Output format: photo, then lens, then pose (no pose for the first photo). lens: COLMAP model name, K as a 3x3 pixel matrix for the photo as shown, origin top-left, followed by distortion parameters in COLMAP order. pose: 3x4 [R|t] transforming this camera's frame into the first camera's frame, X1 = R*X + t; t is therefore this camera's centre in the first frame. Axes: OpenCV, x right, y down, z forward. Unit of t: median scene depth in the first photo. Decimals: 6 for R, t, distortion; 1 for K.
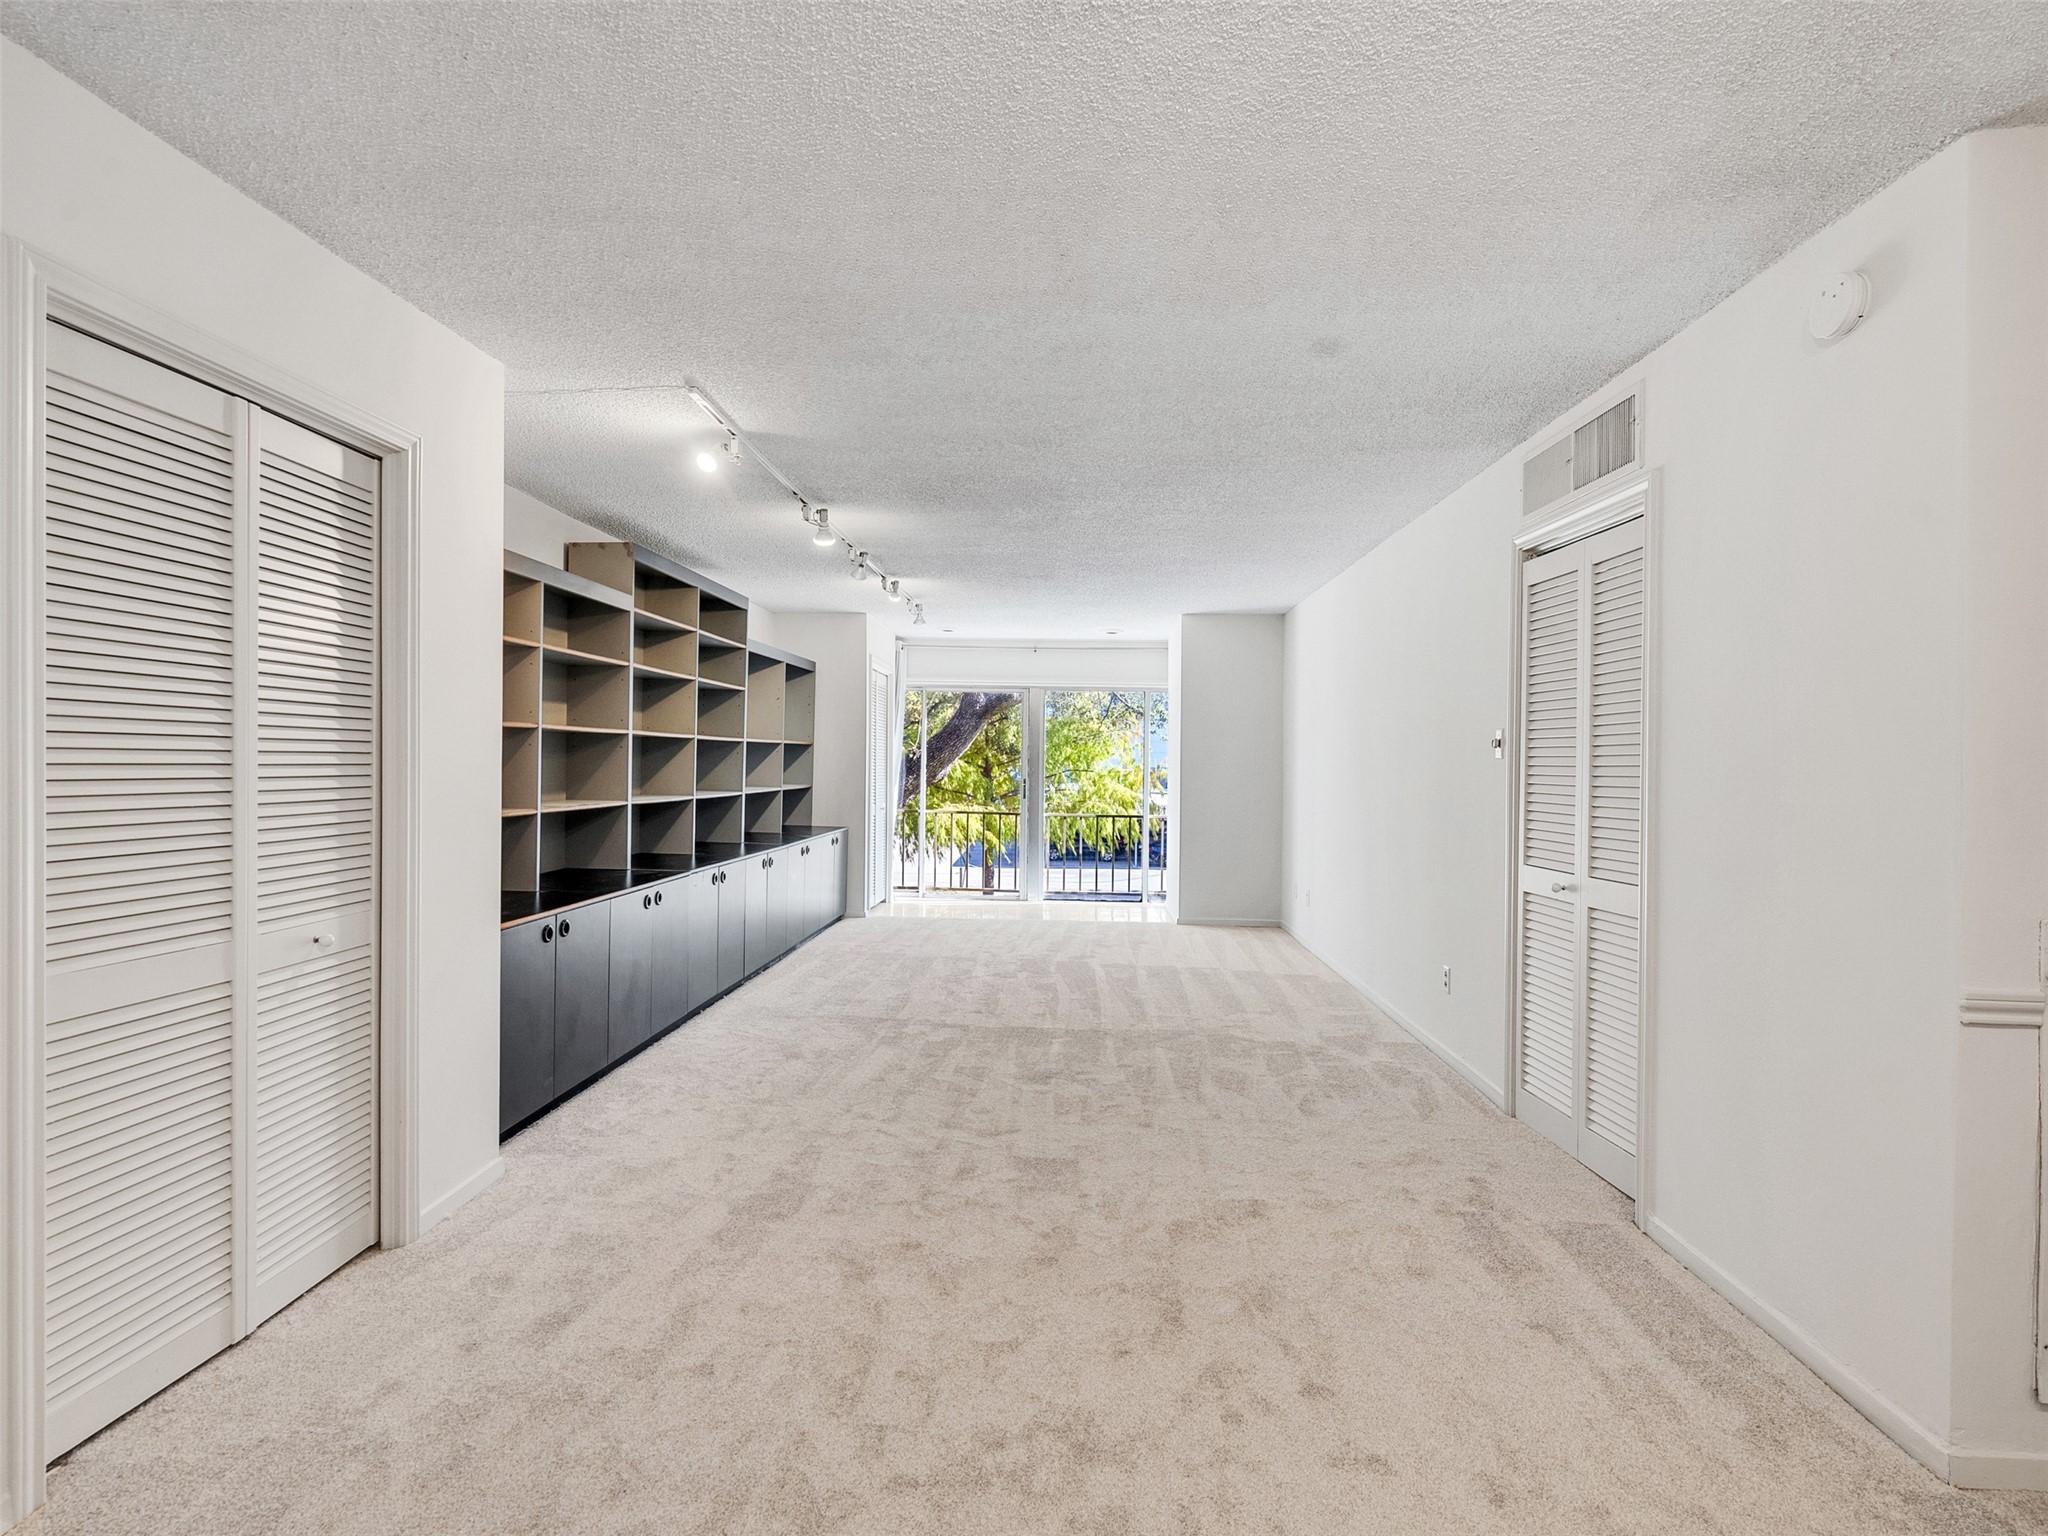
lens RADIAL K [[1048.1, 0, 1007.4], [0, 1048.1, 768.0], [0, 0, 1]] dist [-0.009051, 0.005426]
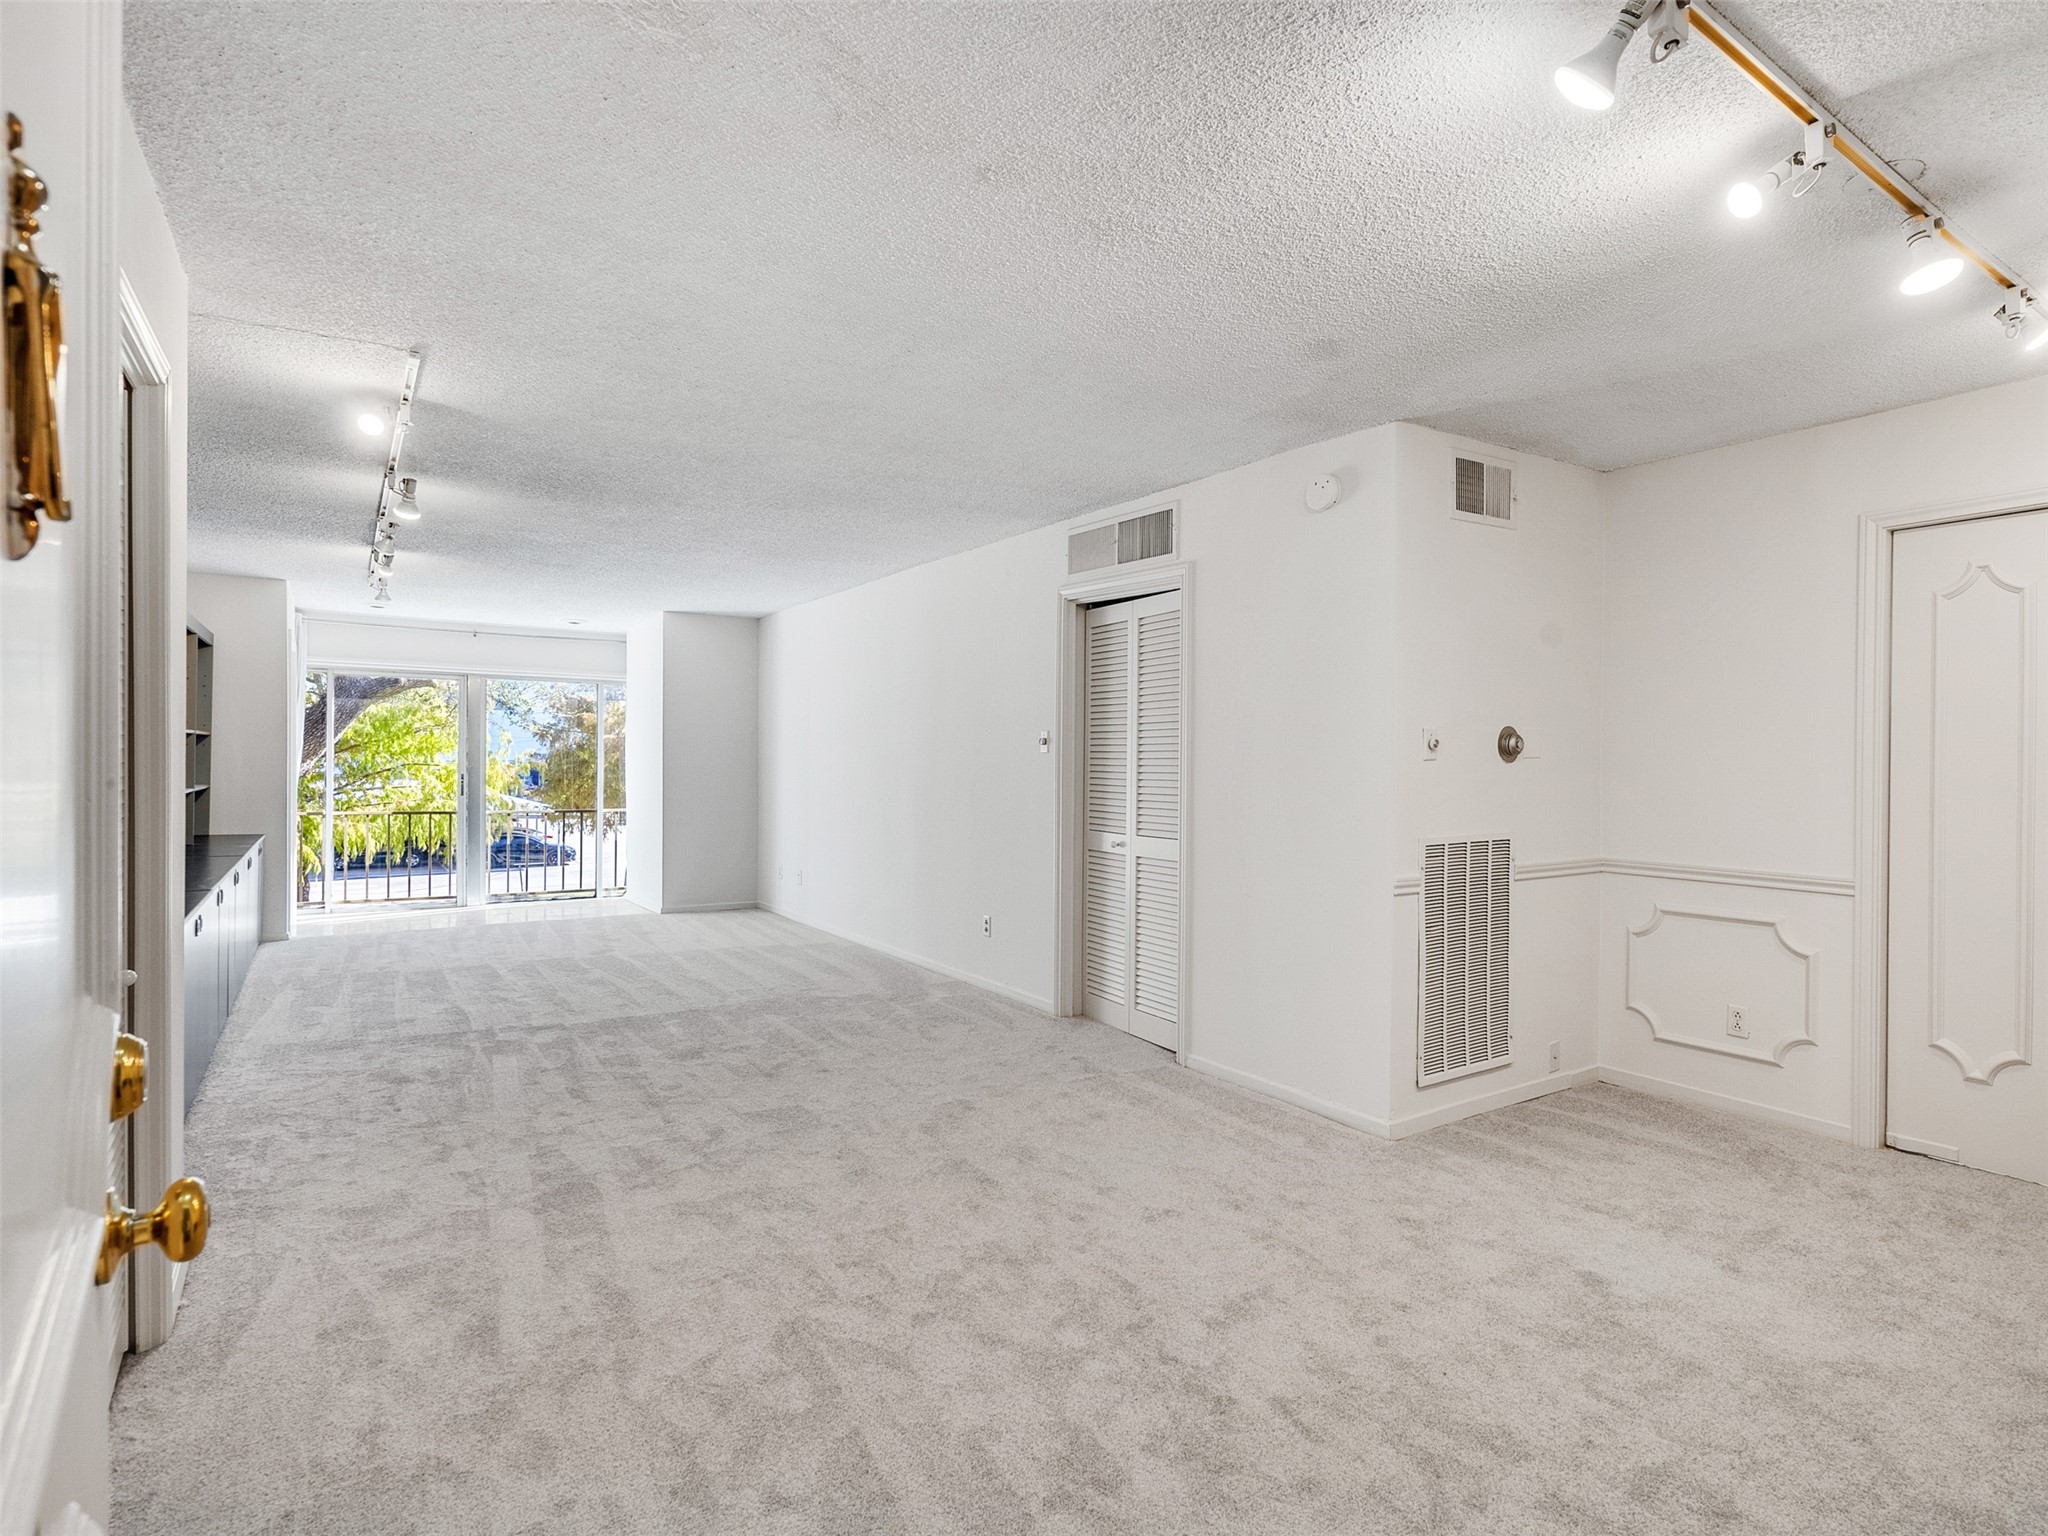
lens RADIAL K [[1048.1, 0, 1005.7], [0, 1048.1, 768.0], [0, 0, 1]] dist [-0.009051, 0.005426]
pose [[0.803156, -0.010027, 0.595684, -0.355009], [0.005350, 0.999939, 0.009618, -0.002983], [-0.595745, -0.004538, 0.803161, -0.043470]]
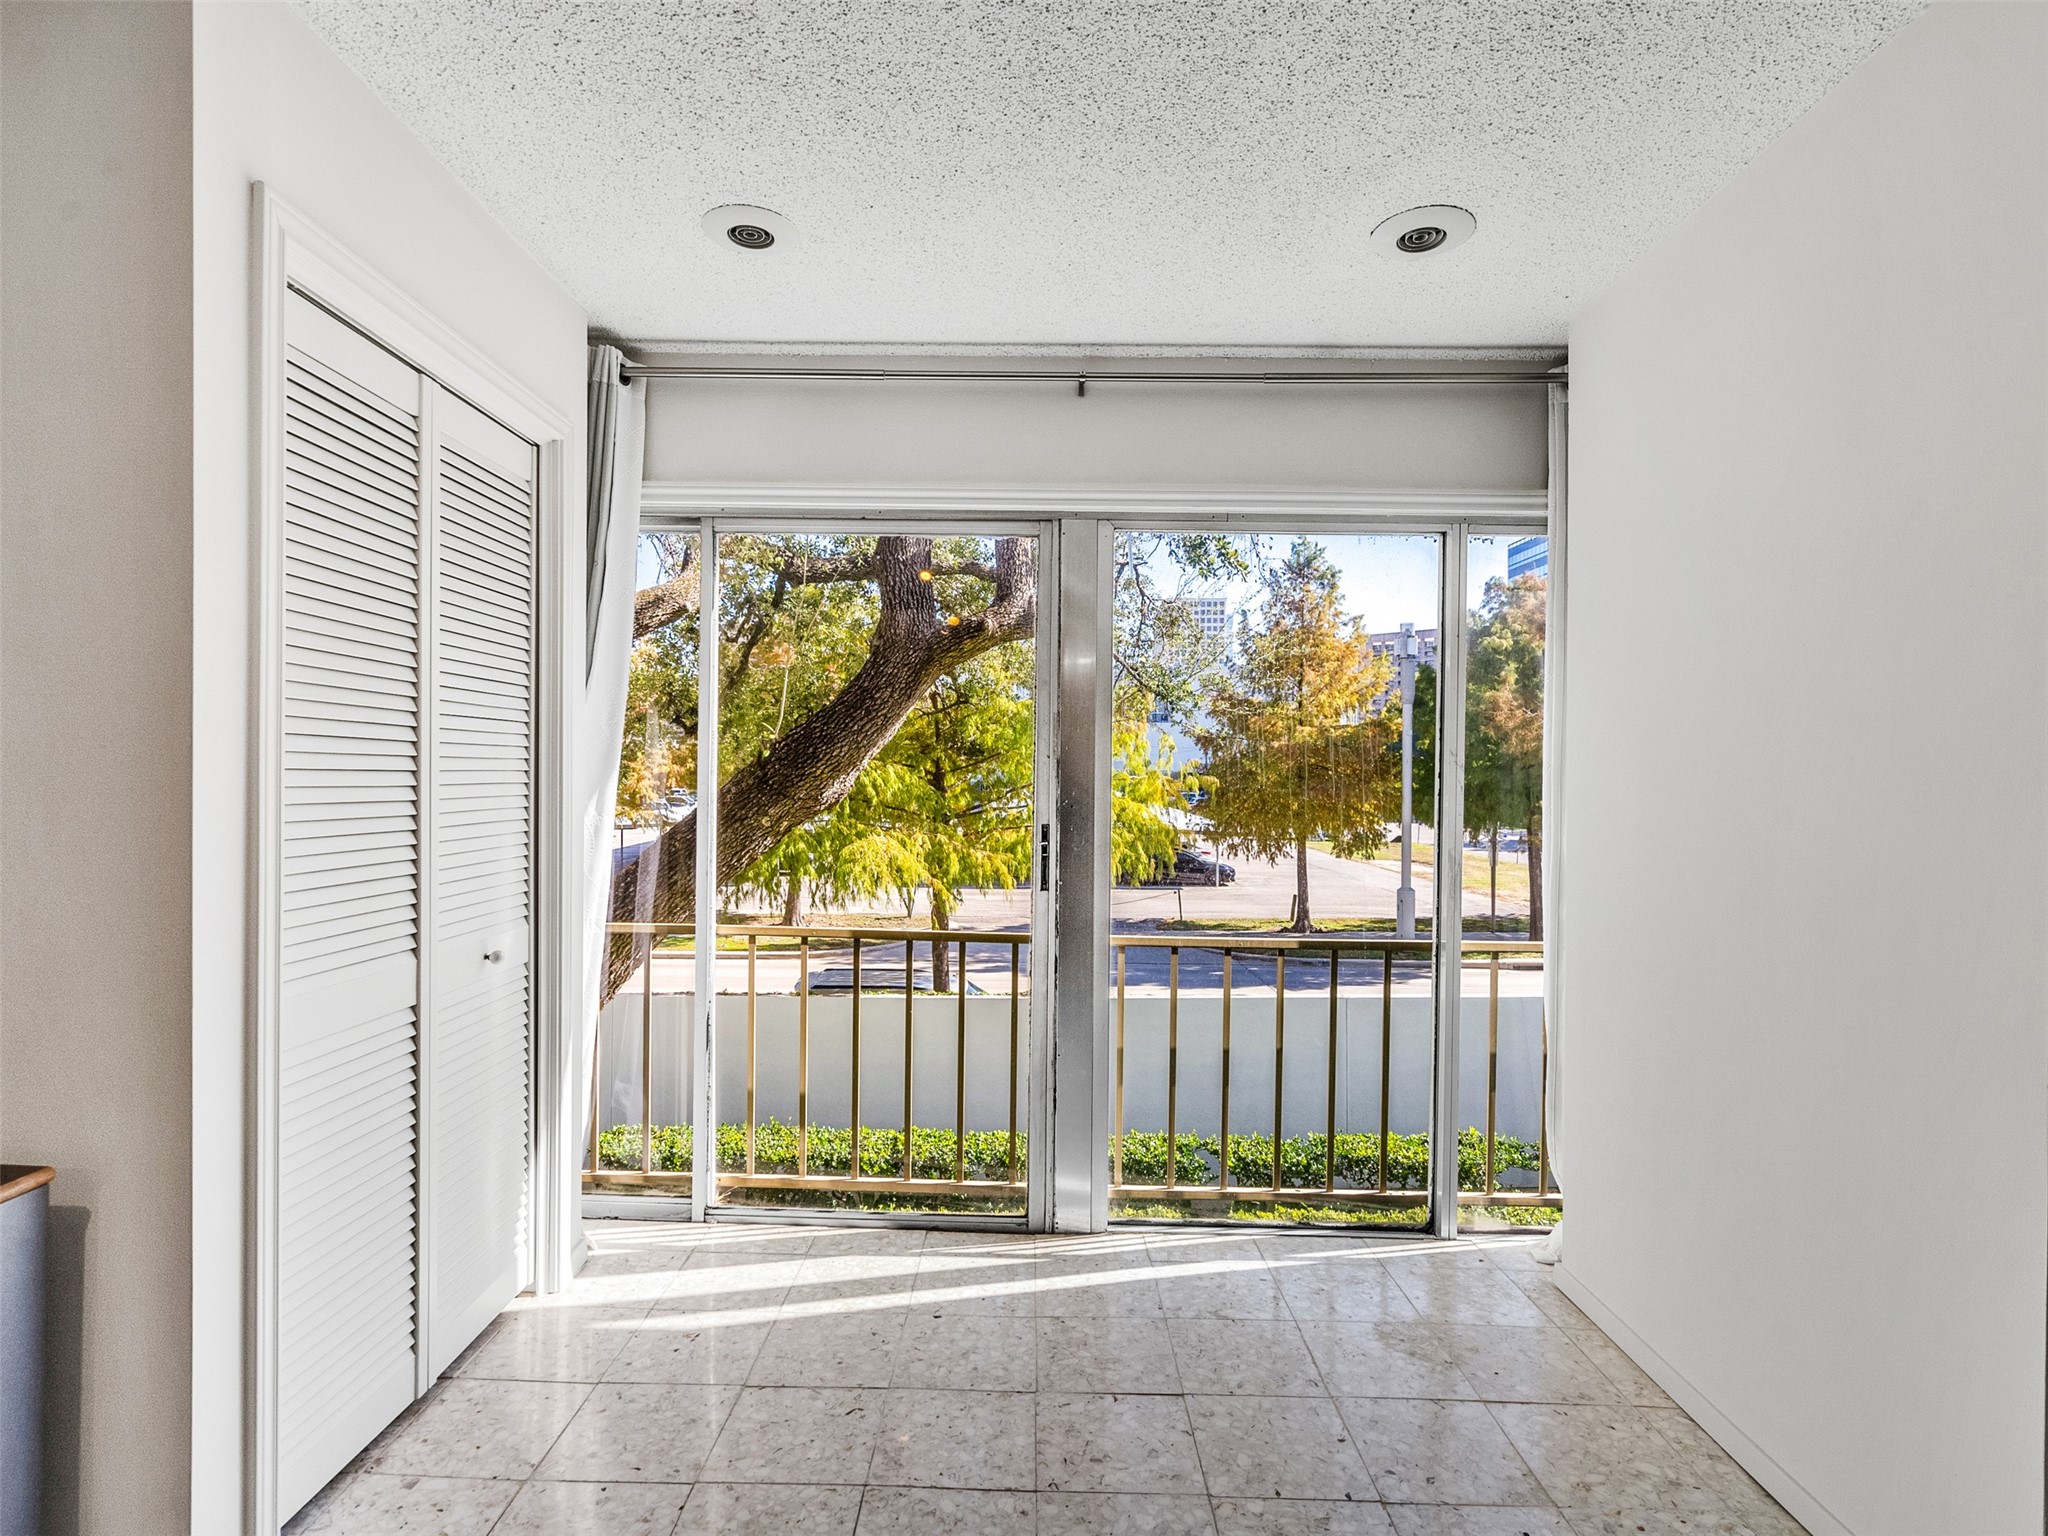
lens RADIAL K [[1048.1, 0, 1009.5], [0, 1048.1, 768.5], [0, 0, 1]] dist [-0.009051, 0.005426]
pose [[0.999016, 0.000812, 0.044347, -0.015987], [-0.000721, 0.999998, -0.002075, -0.013269], [-0.044348, 0.002041, 0.999014, 1.711321]]
